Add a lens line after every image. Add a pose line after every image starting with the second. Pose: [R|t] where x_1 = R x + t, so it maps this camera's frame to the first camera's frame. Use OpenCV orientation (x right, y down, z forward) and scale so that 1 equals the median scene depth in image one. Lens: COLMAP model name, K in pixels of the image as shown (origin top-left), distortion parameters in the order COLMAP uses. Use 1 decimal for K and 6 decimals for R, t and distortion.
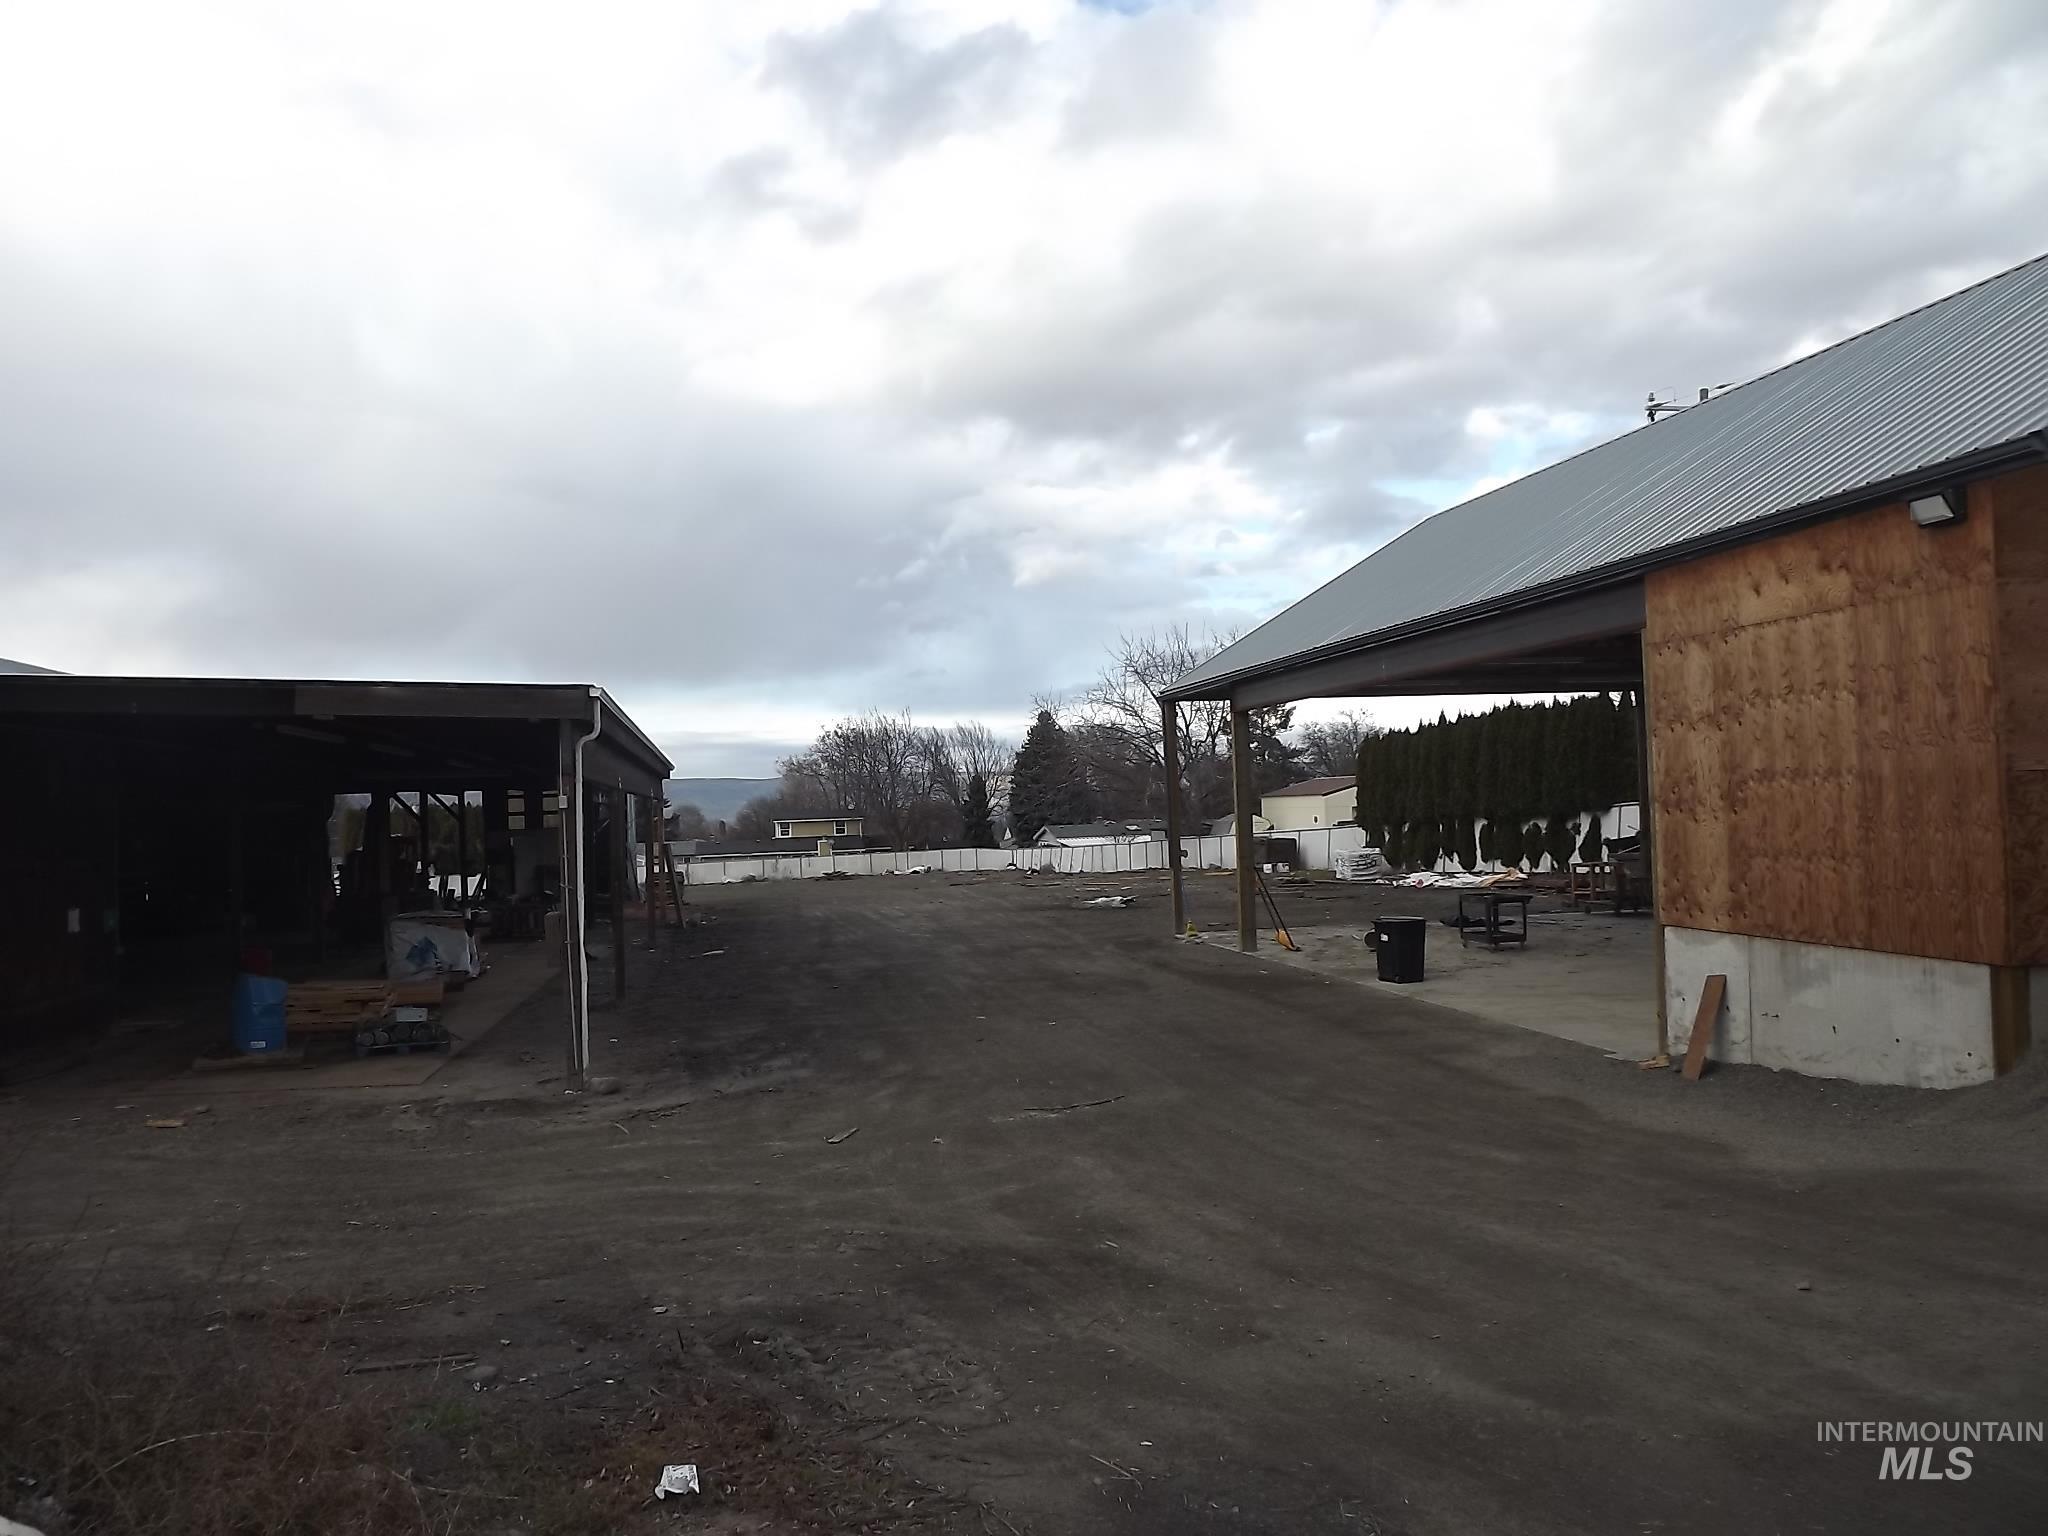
lens RADIAL K [[1479.5, 0, 962.9], [0, 1479.5, 770.4], [0, 0, 1]] dist [-0.068566, 0.015509]
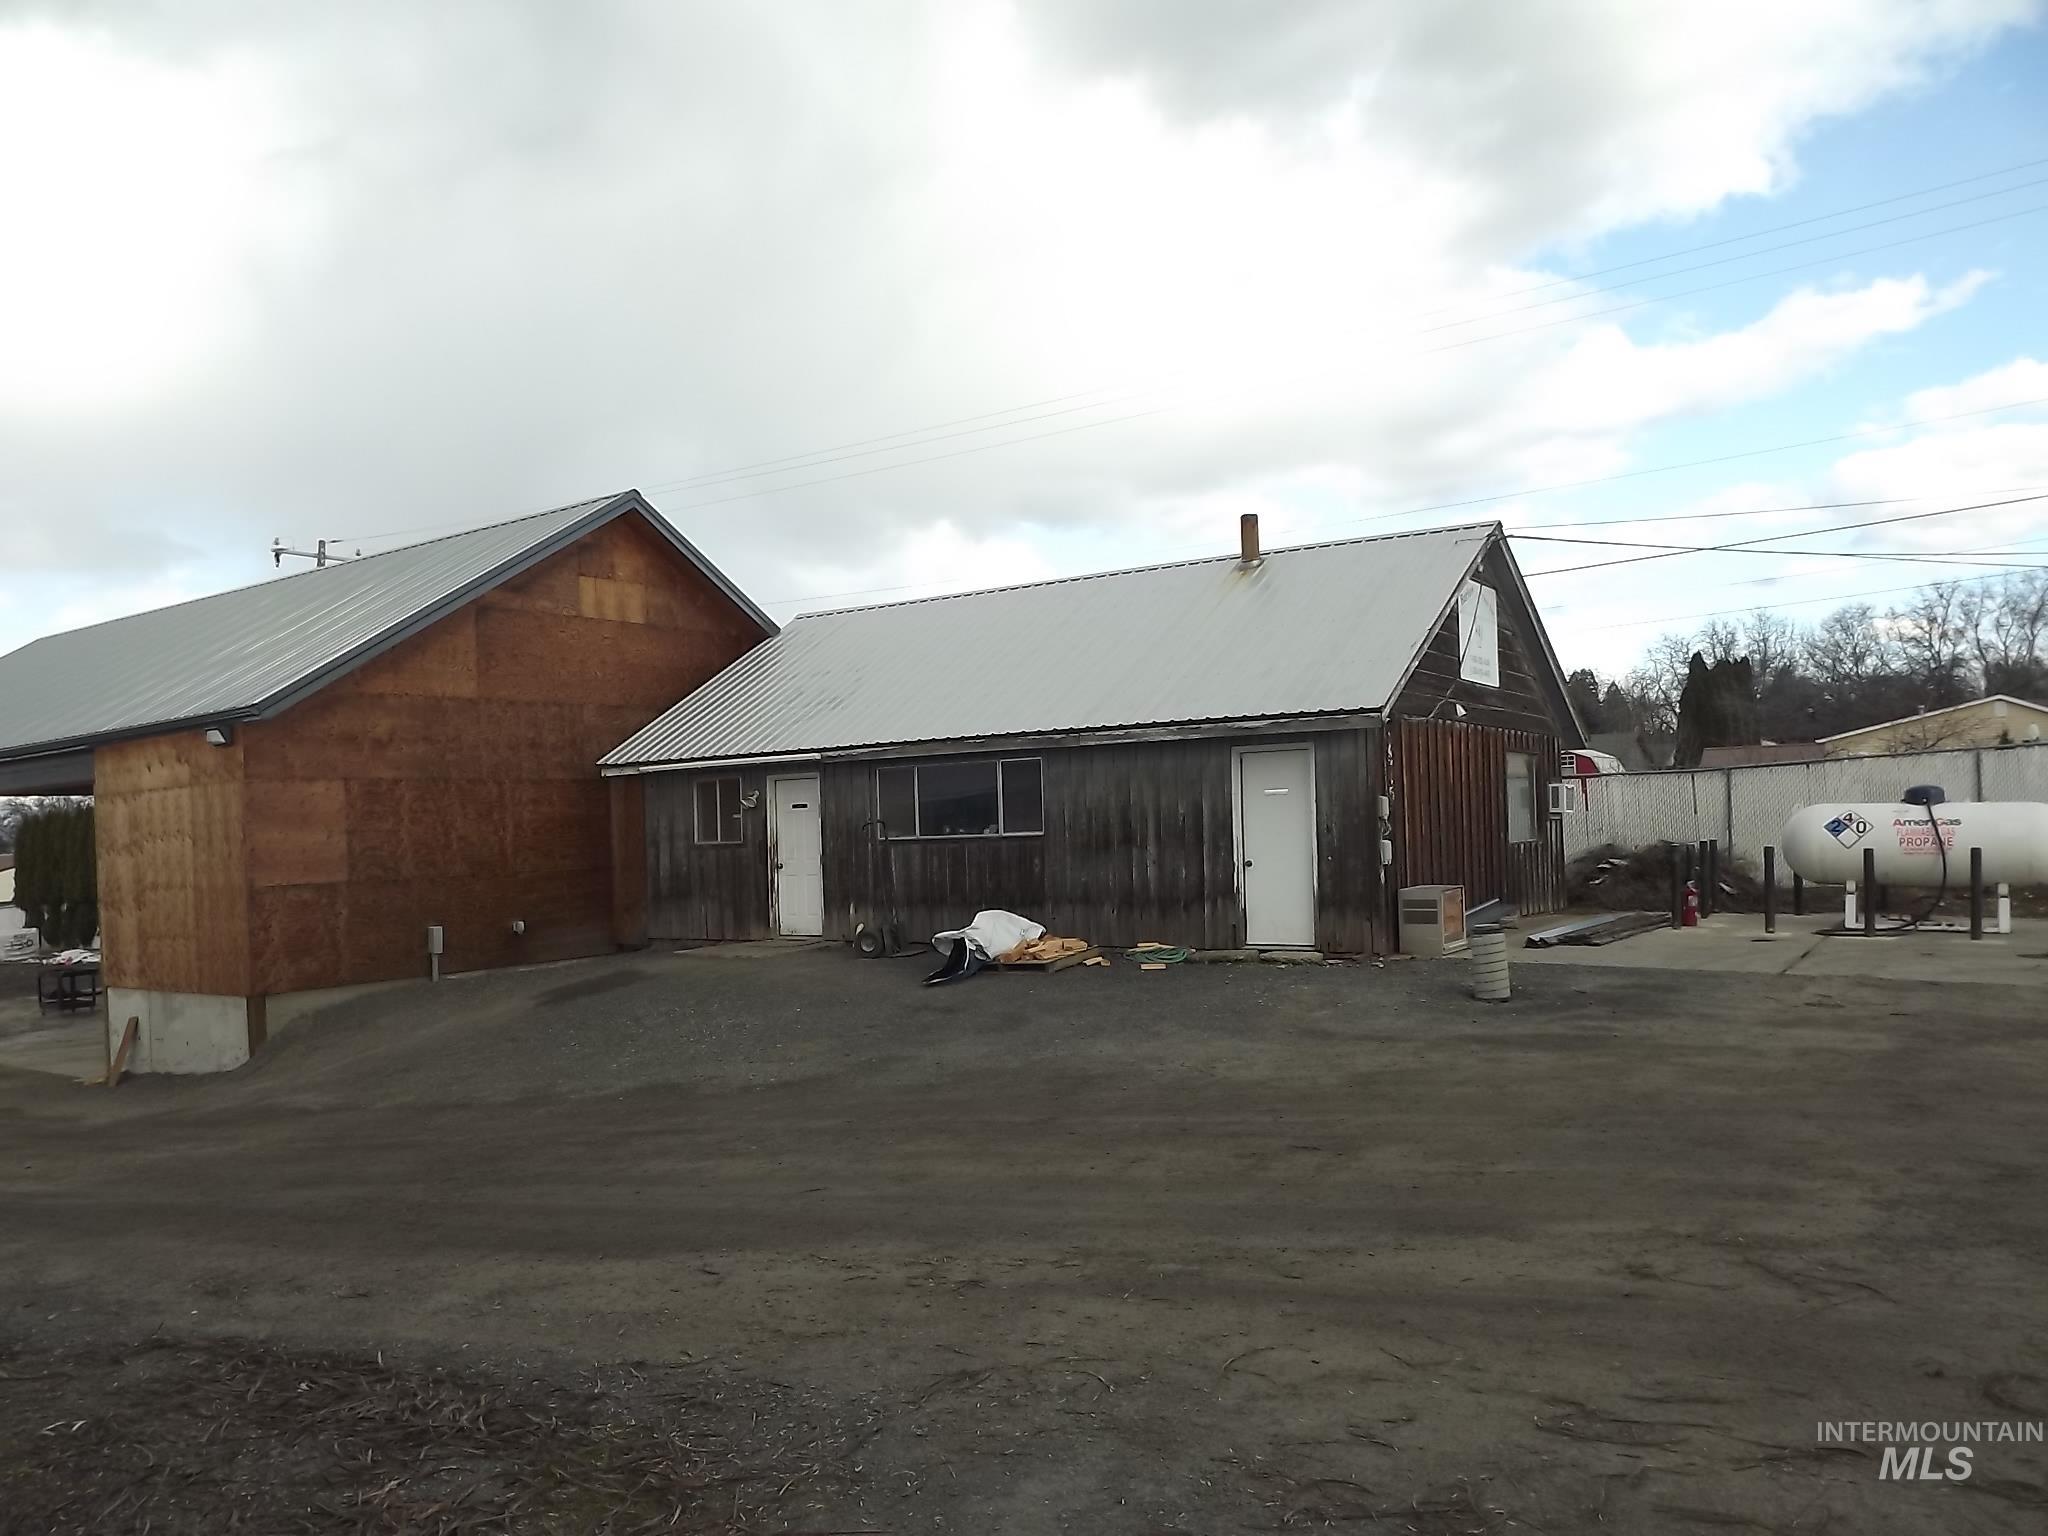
lens RADIAL K [[1479.5, 0, 1066.8], [0, 1479.5, 835.3], [0, 0, 1]] dist [-0.068566, 0.015509]
pose [[0.661399, -0.002338, 0.750031, 0.038434], [0.000187, 0.999996, 0.002953, -0.060449], [-0.750035, -0.001813, 0.661396, -0.829064]]
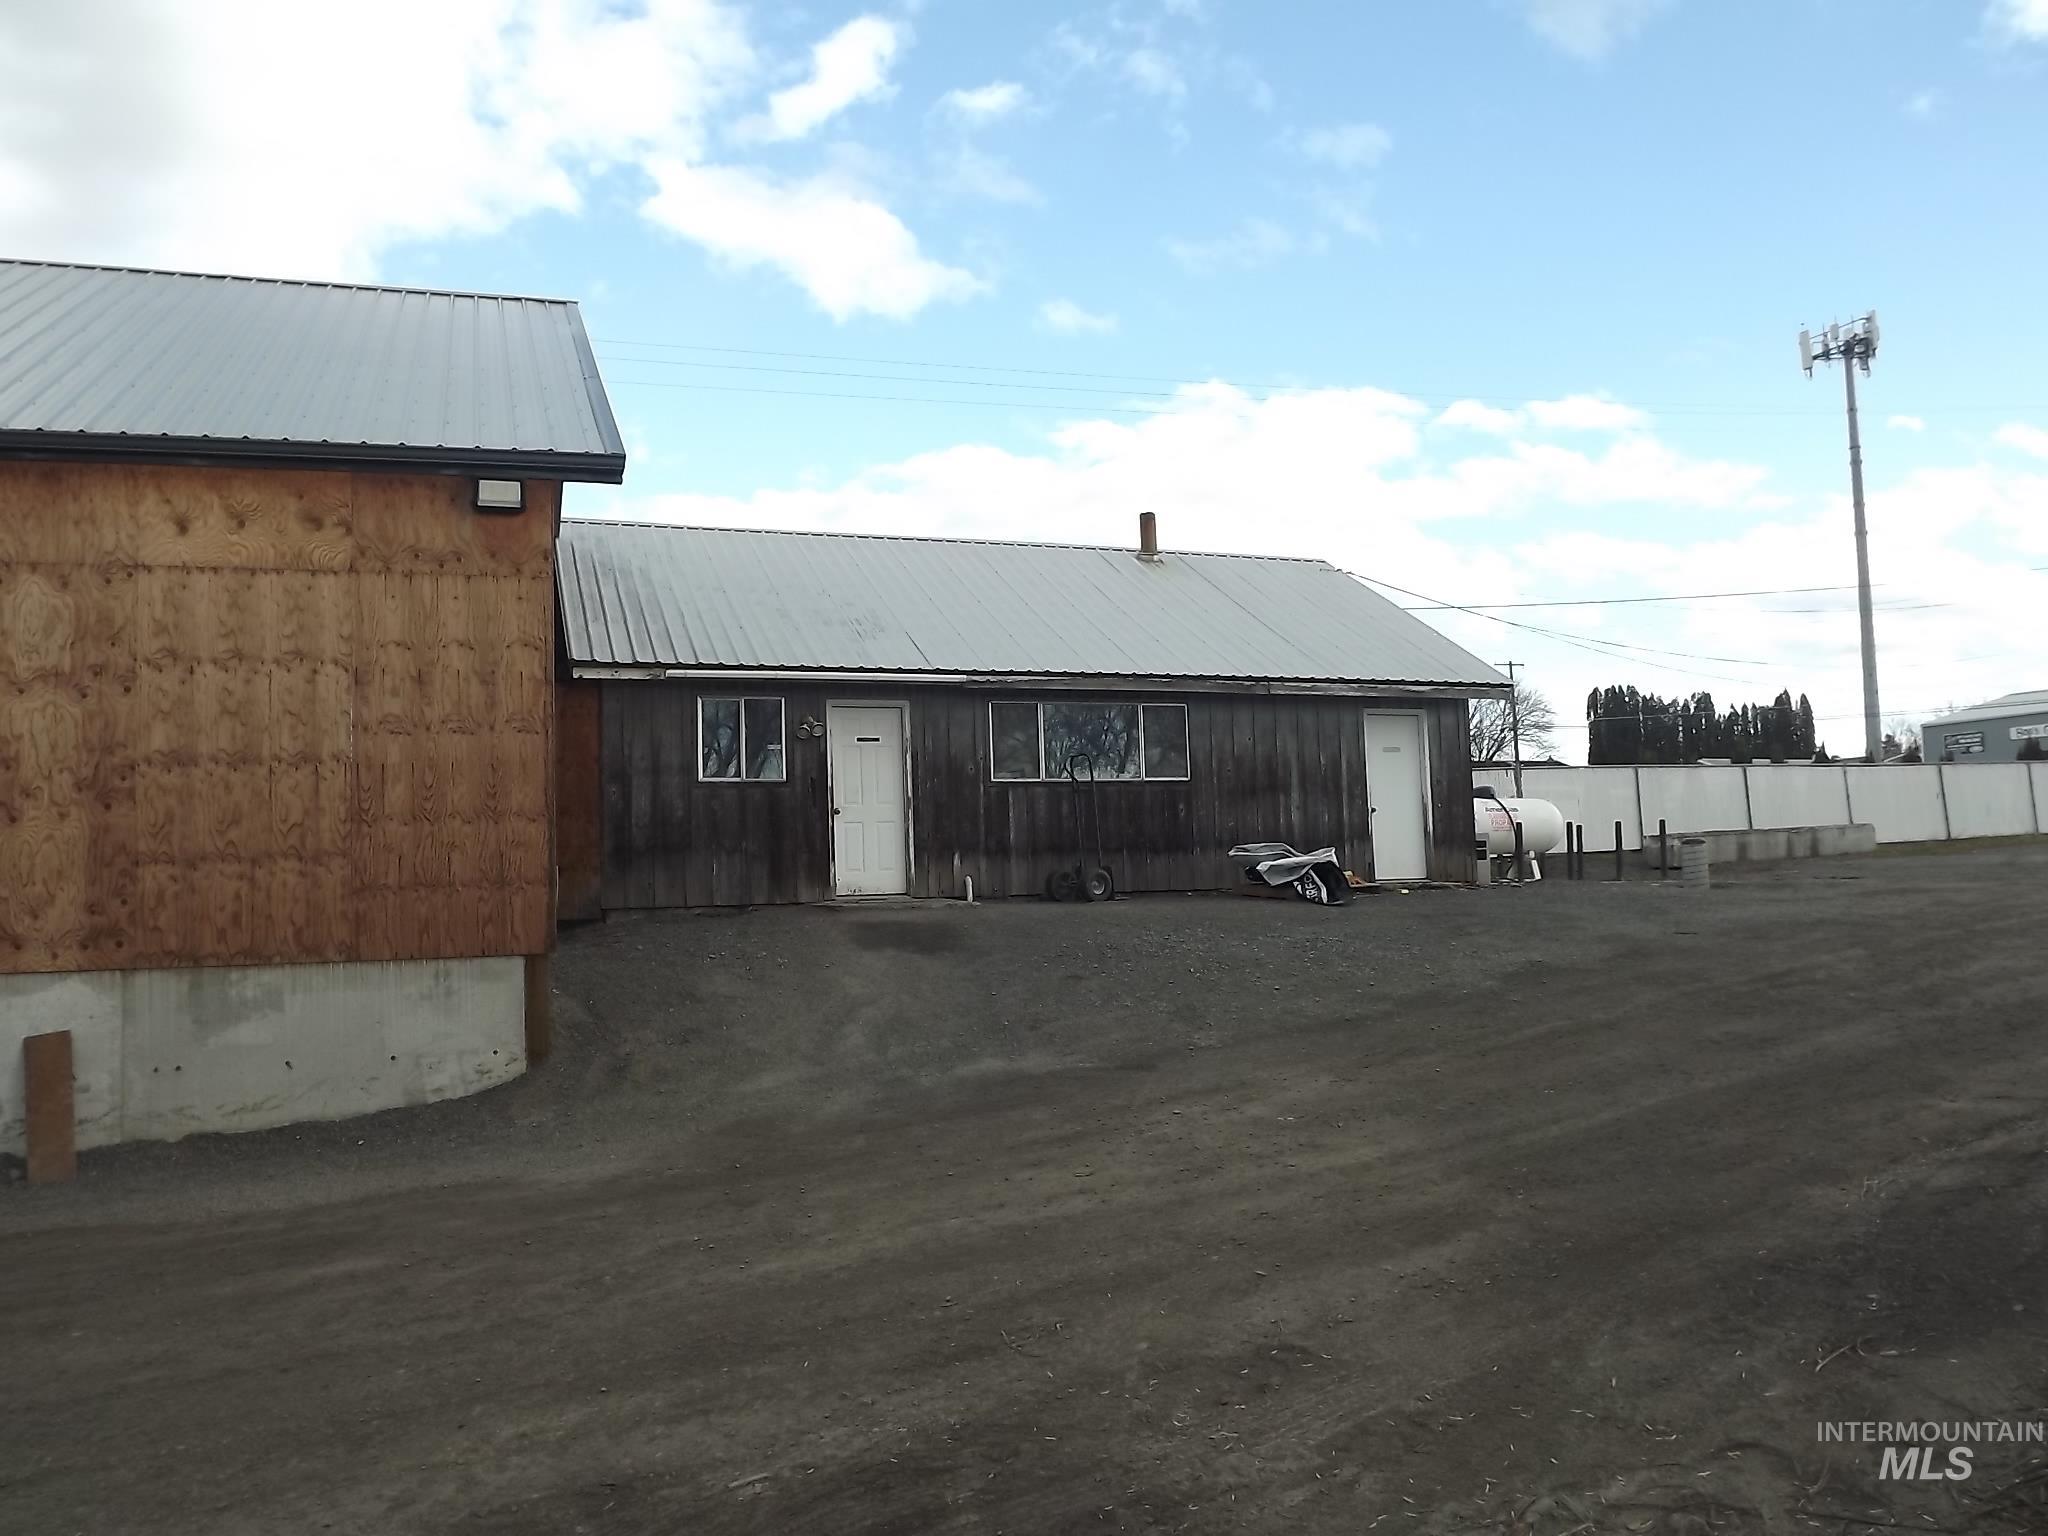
lens RADIAL K [[1443.6, 0, 1009.6], [0, 1443.6, 785.2], [0, 0, 1]] dist [-0.056385, 0.002952]
pose [[-0.171069, 0.099557, 0.980216, -0.290485], [0.011182, 0.995014, -0.099108, 0.105189], [-0.985196, -0.005993, -0.171329, 0.735615]]
